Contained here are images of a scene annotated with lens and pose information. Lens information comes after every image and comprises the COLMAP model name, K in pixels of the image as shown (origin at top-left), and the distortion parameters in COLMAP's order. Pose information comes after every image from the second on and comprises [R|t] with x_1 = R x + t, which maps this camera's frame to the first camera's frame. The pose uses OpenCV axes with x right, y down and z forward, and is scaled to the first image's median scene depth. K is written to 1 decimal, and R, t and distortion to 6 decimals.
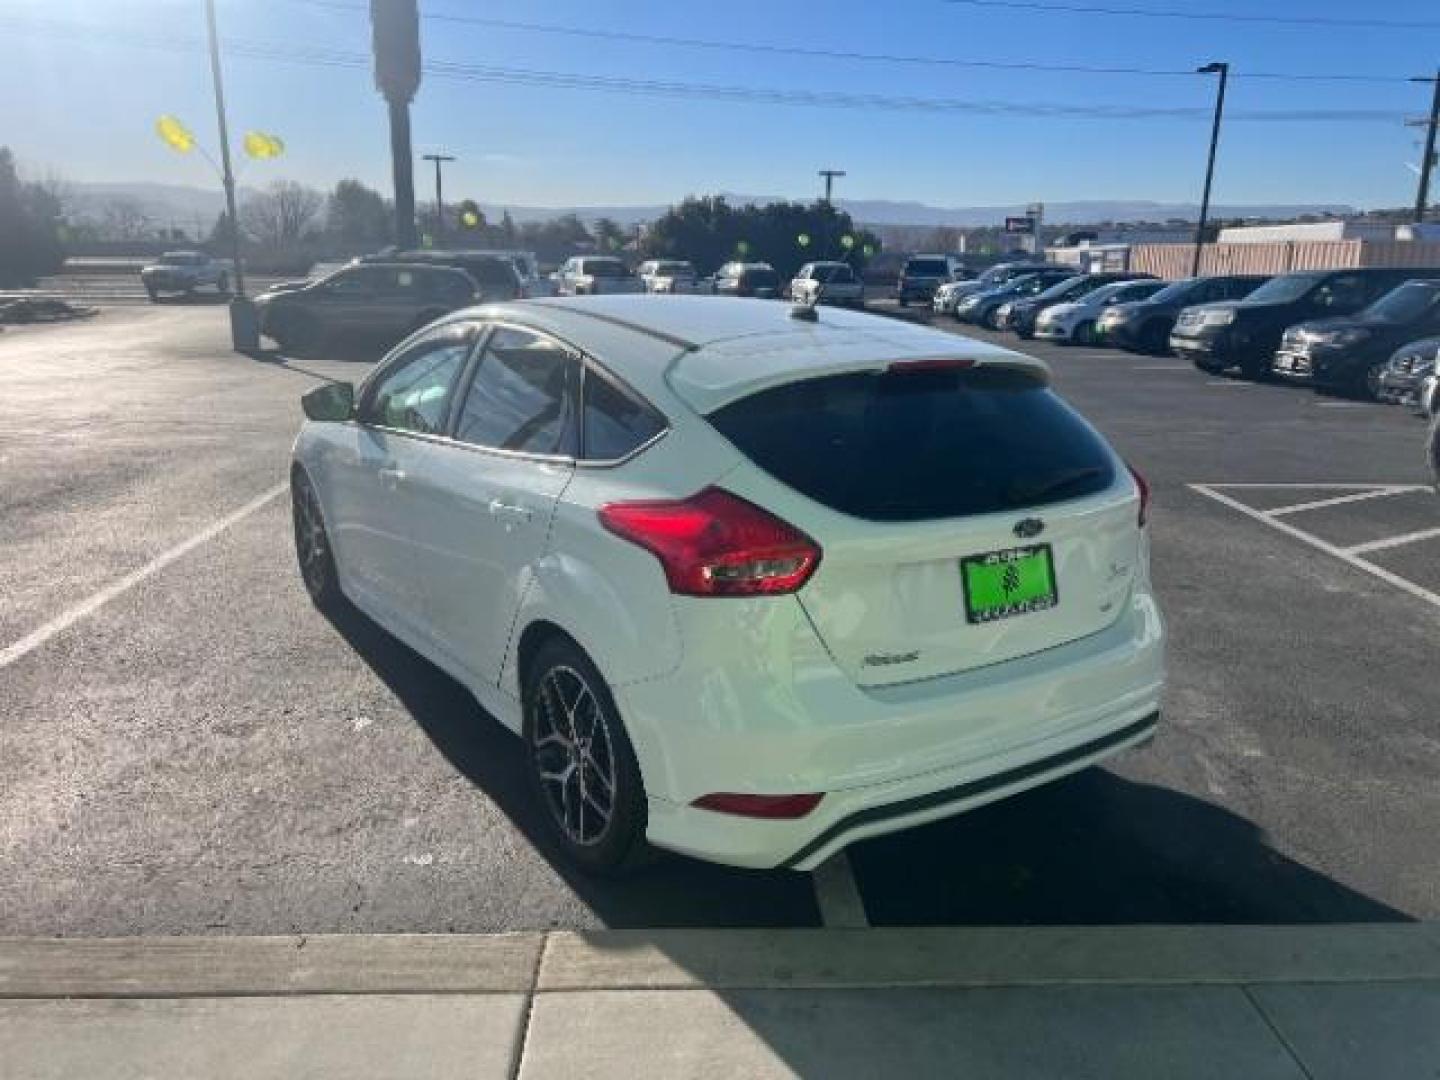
lens RADIAL K [[1061.8, 0, 751.7], [0, 1061.8, 537.1], [0, 0, 1]] dist [0.020513, -0.006727]
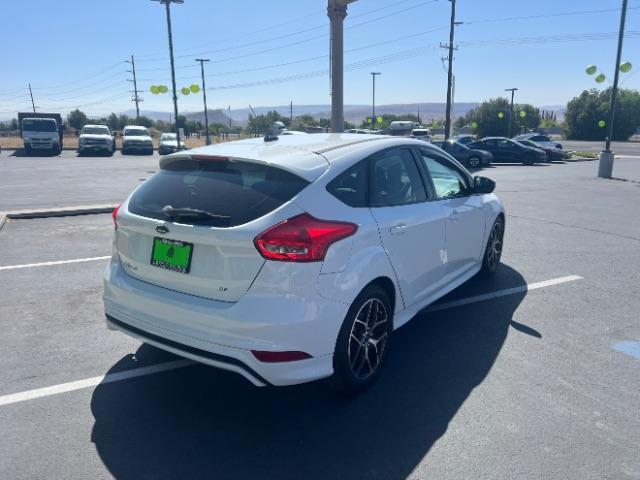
lens RADIAL K [[478.7, 0, 320.0], [0, 478.7, 240.0], [0, 0, 1]] dist [0.044933, -0.049066]
pose [[0.404900, 0.189945, -0.894414, 1.221317], [-0.227351, 0.968379, 0.102731, -0.155098], [0.885645, 0.161750, 0.435281, 0.812963]]
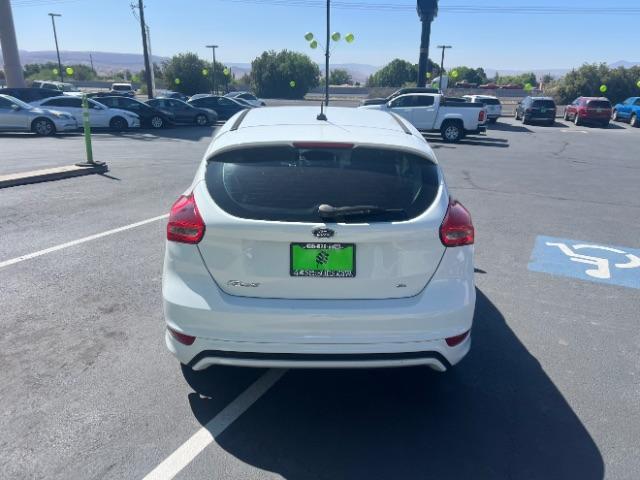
lens RADIAL K [[478.7, 0, 320.0], [0, 478.7, 240.0], [0, 0, 1]] dist [0.044933, -0.049066]
pose [[0.857803, 0.158615, -0.488892, 0.638875], [-0.139969, 0.987331, 0.074738, -0.055428], [0.494553, 0.004319, 0.869137, 0.238697]]
